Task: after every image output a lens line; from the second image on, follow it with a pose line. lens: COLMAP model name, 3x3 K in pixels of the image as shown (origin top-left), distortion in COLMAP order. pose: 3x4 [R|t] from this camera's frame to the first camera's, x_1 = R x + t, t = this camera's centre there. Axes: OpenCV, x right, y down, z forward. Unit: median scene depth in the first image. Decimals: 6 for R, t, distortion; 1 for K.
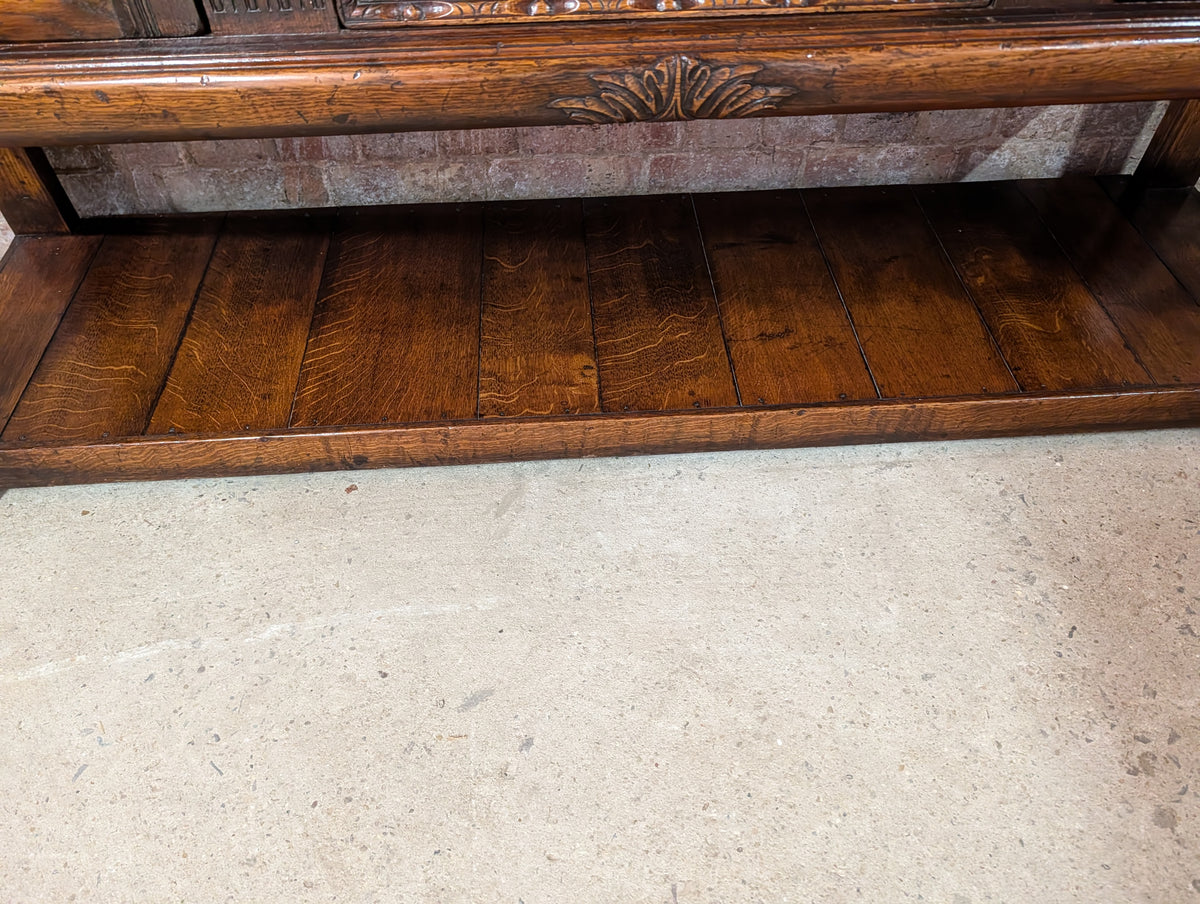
lens RADIAL K [[867.7, 0, 599.1], [0, 867.7, 430.5], [0, 0, 1]] dist [0.004079, -0.005038]
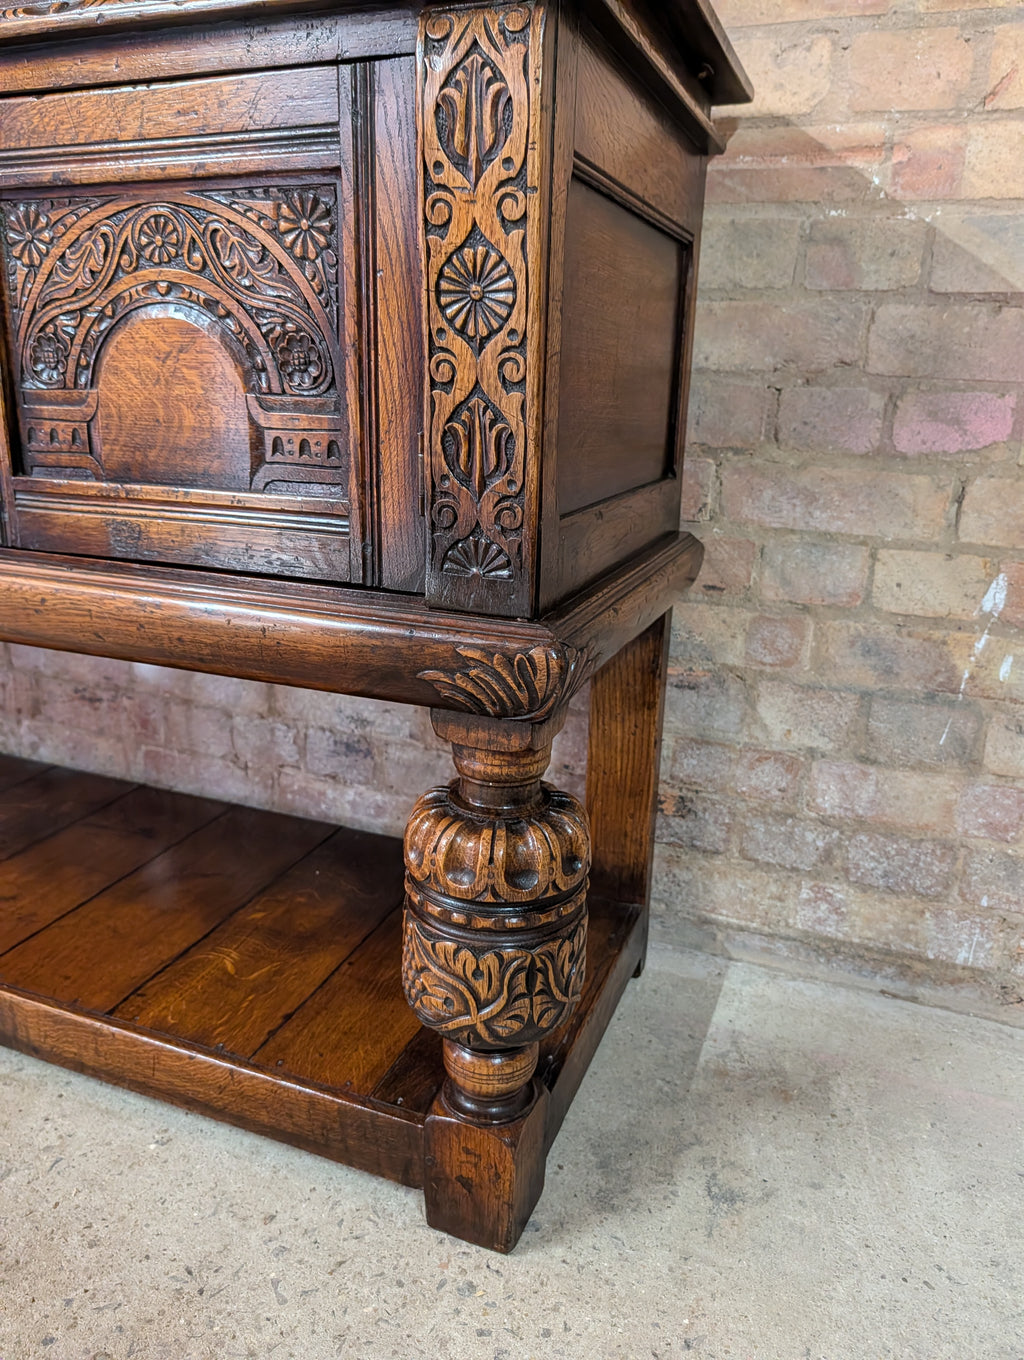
lens RADIAL K [[984.5, 0, 504.2], [0, 984.5, 668.5], [0, 0, 1]] dist [-0.001413, -0.000904]
pose [[0.903916, 0.154122, -0.398976, 1.158769], [-0.338387, 0.828216, -0.446713, -0.027889], [0.261589, 0.538800, 0.800791, 0.190268]]
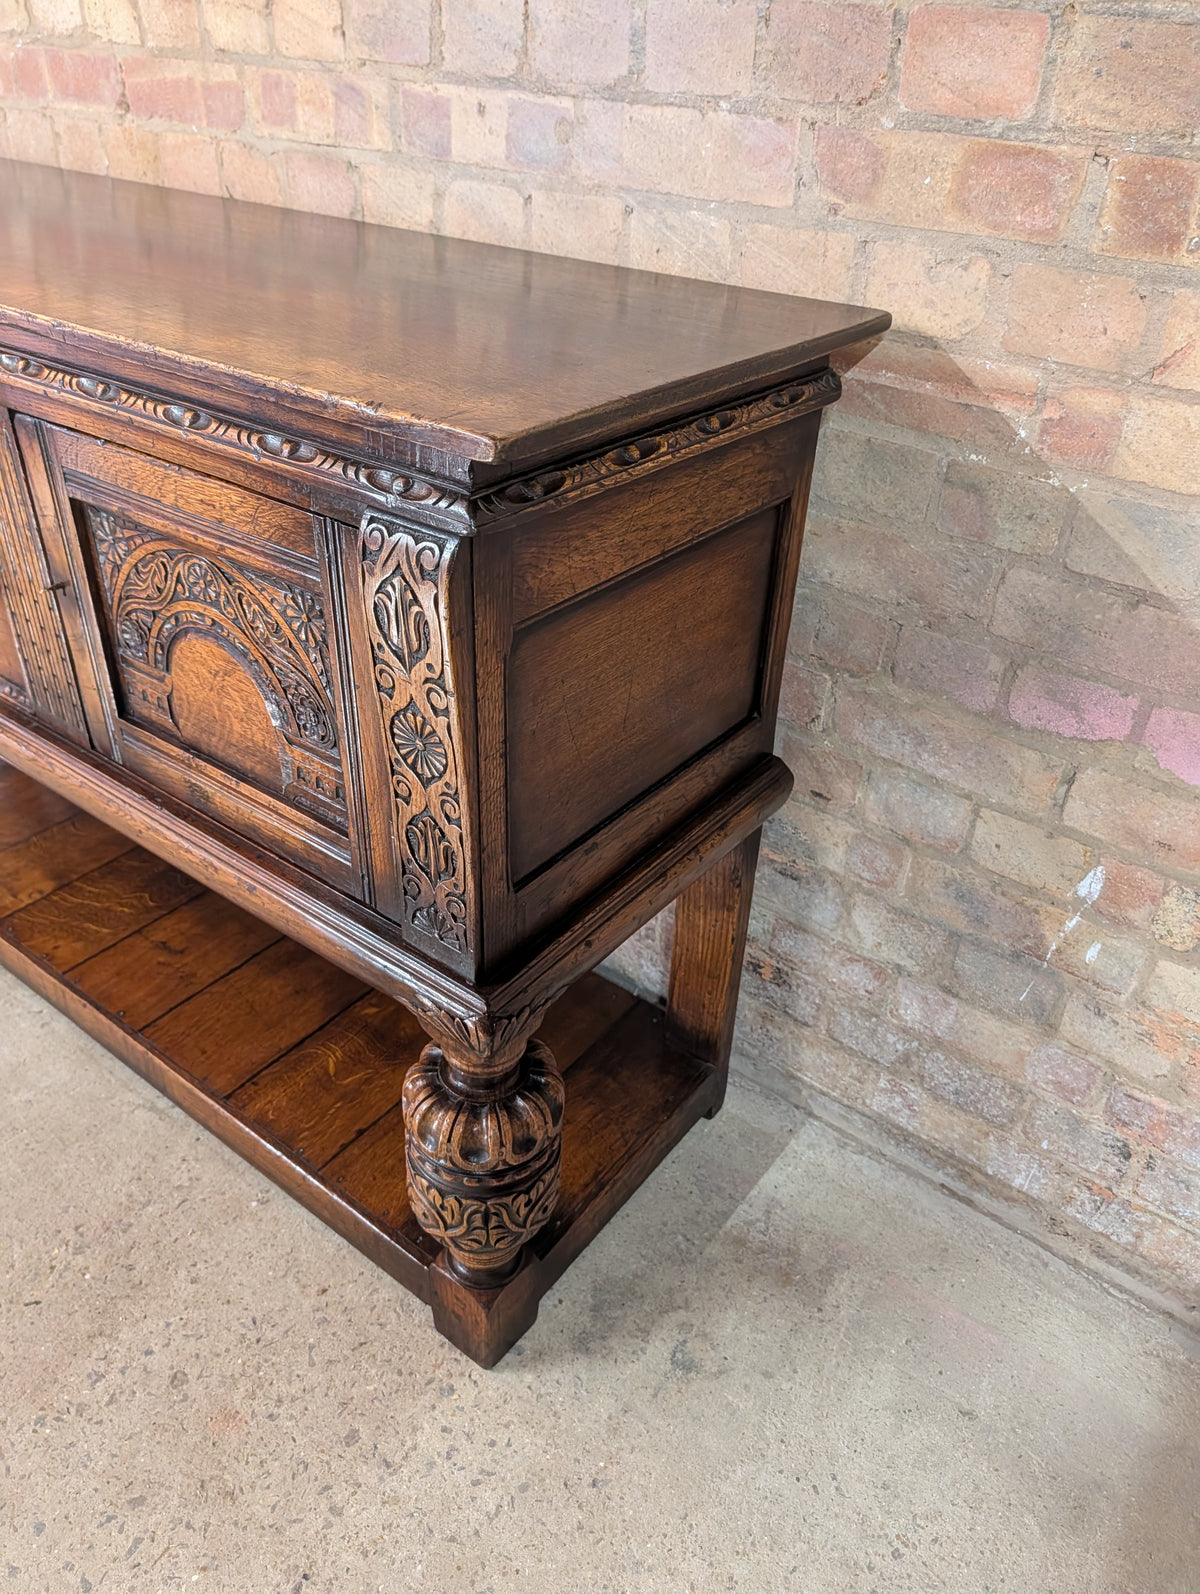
lens RADIAL K [[1152.7, 0, 601.0], [0, 1152.7, 792.8], [0, 0, 1]] dist [0.004079, -0.005038]
pose [[0.757007, 0.392766, -0.522183, 1.387918], [-0.512077, 0.853010, -0.100754, -0.438667], [0.405855, 0.343670, 0.846861, -0.064036]]
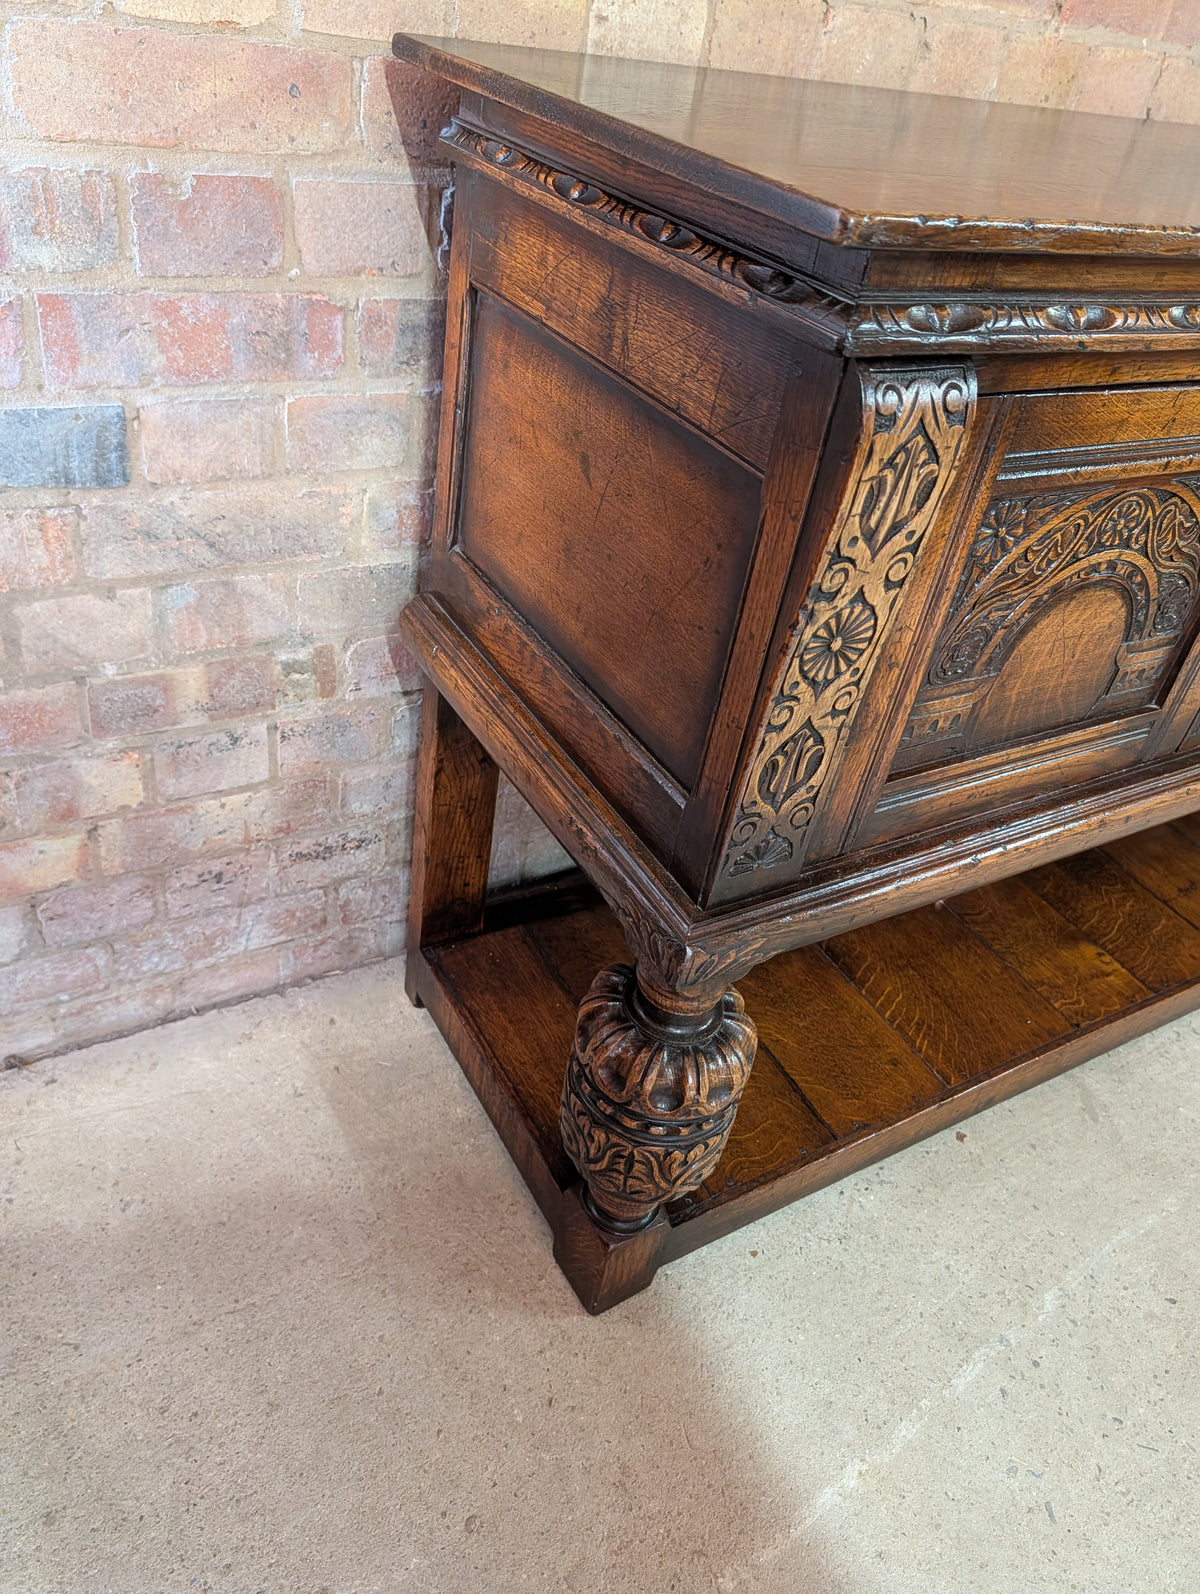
lens RADIAL K [[1150.7, 0, 589.4], [0, 1150.7, 781.4], [0, 0, 1]] dist [-0.000958, 0.000787]
pose [[0.889770, -0.158541, 0.427988, -1.178881], [0.225256, 0.968106, -0.109679, -0.275342], [-0.396950, 0.193997, 0.897104, -0.044702]]
